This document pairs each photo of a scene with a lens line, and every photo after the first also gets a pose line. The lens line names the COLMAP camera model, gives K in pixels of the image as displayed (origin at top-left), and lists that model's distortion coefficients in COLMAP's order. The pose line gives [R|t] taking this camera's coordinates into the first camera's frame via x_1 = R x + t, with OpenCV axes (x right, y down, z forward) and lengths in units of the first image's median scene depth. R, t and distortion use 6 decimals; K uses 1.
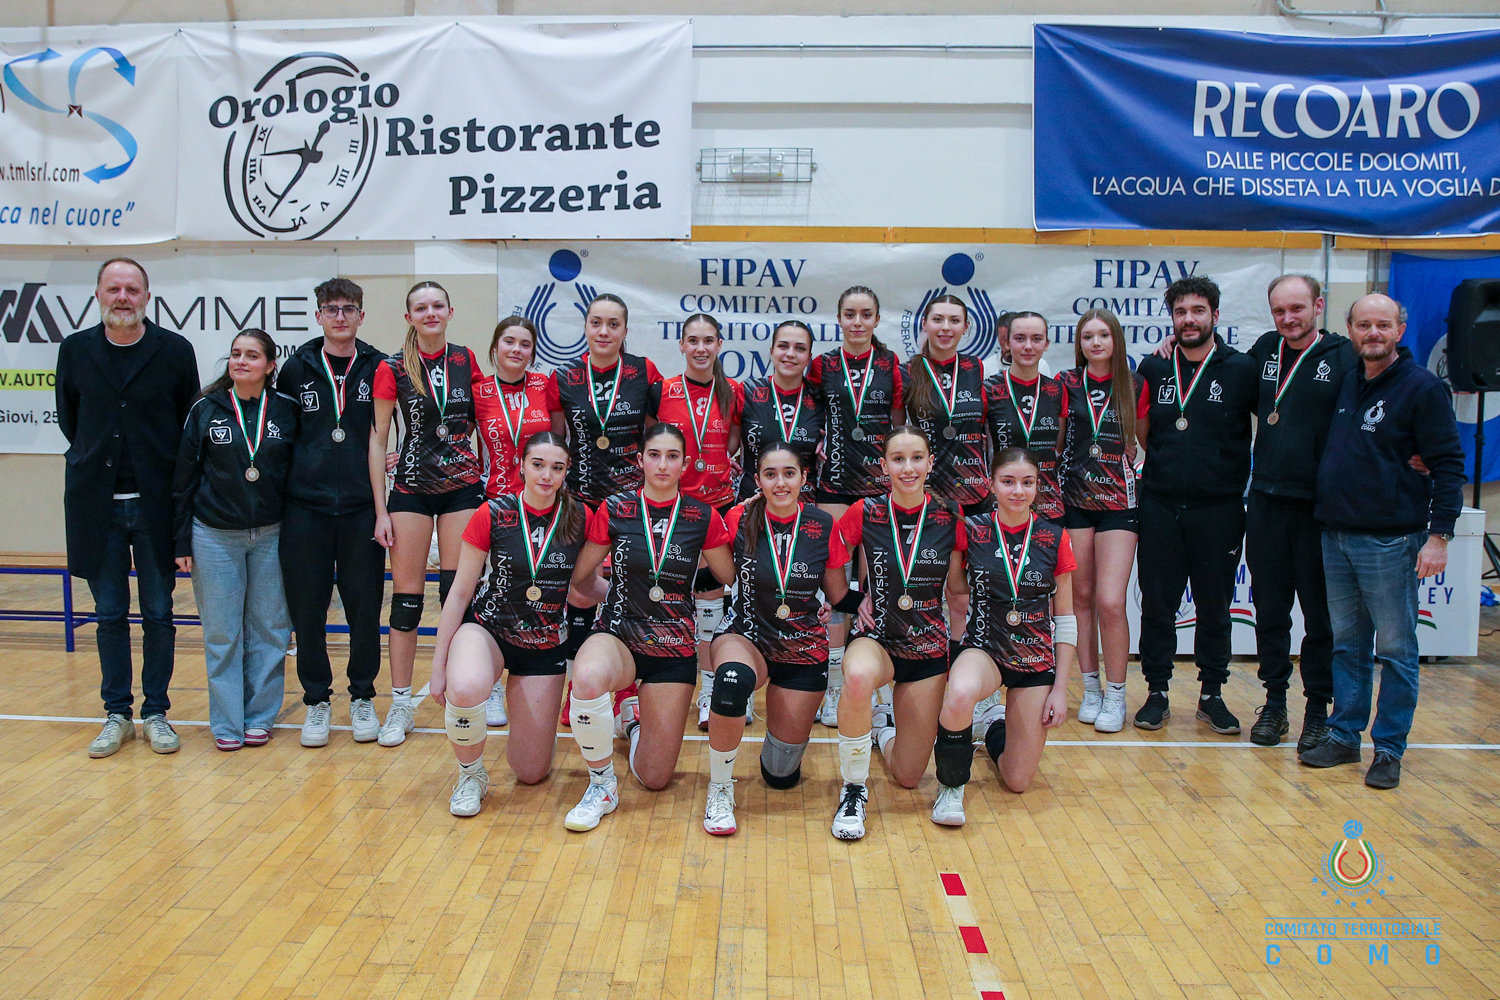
lens RADIAL K [[1311.1, 0, 688.6], [0, 1311.1, 433.7], [0, 0, 1]] dist [-0.098874, 0.056459]
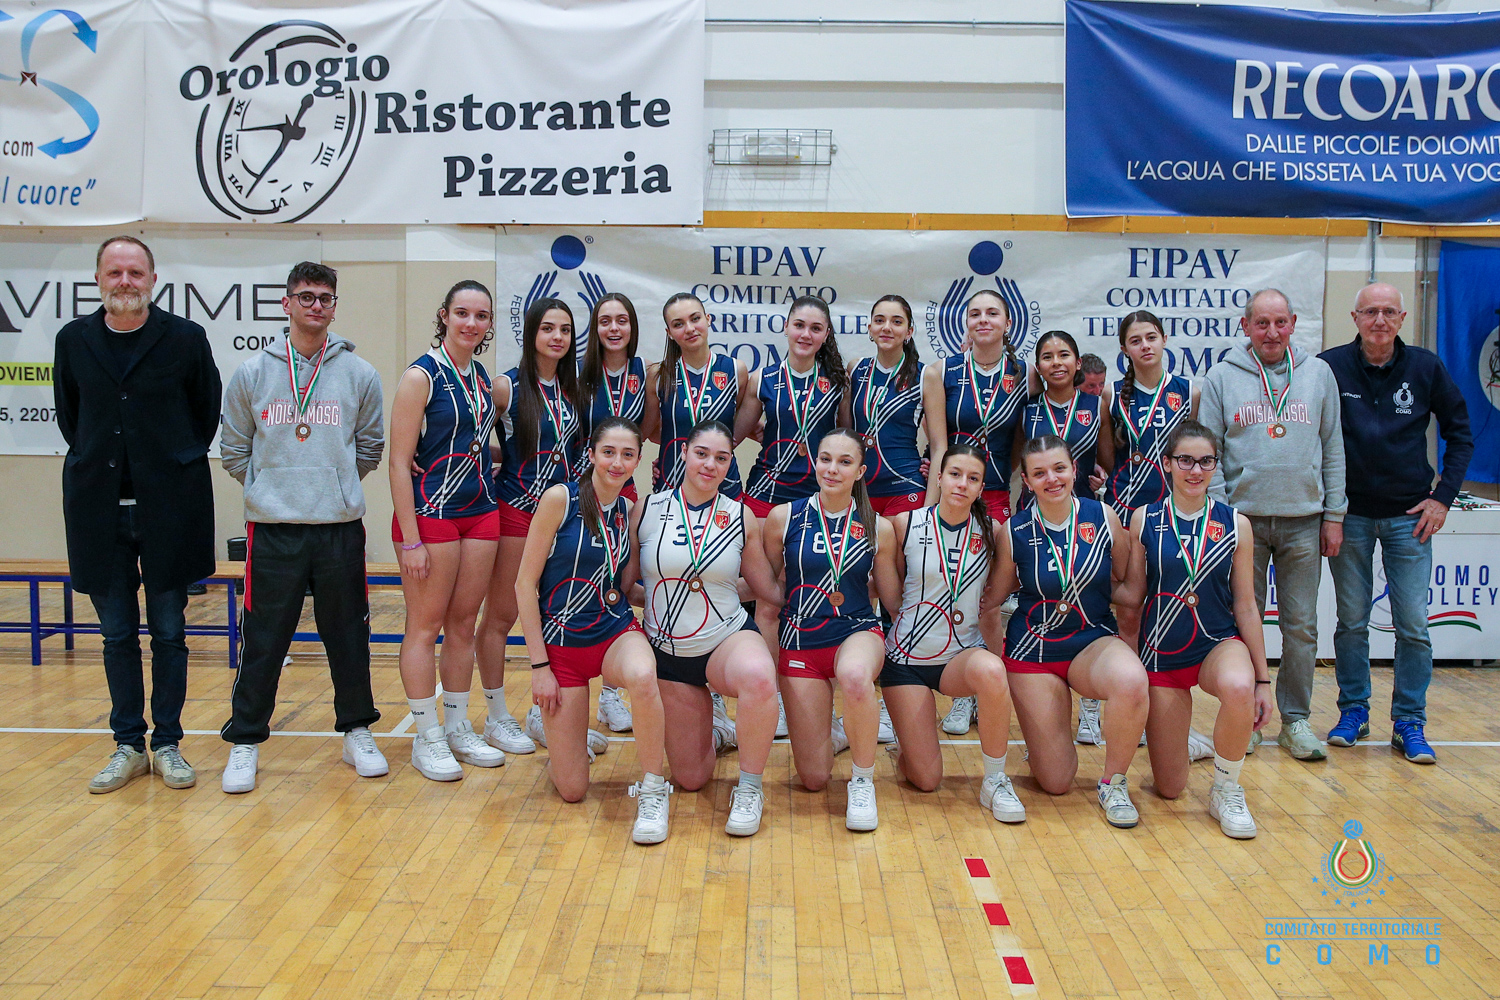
lens RADIAL K [[1781.3, 0, 724.0], [0, 1781.3, 433.5], [0, 0, 1]] dist [-0.059305, 0.000000]
pose [[0.999086, -0.000081, 0.042756, -0.038112], [0.000867, 0.999831, -0.018353, 0.024760], [-0.042747, 0.018373, 0.998917, -0.278027]]
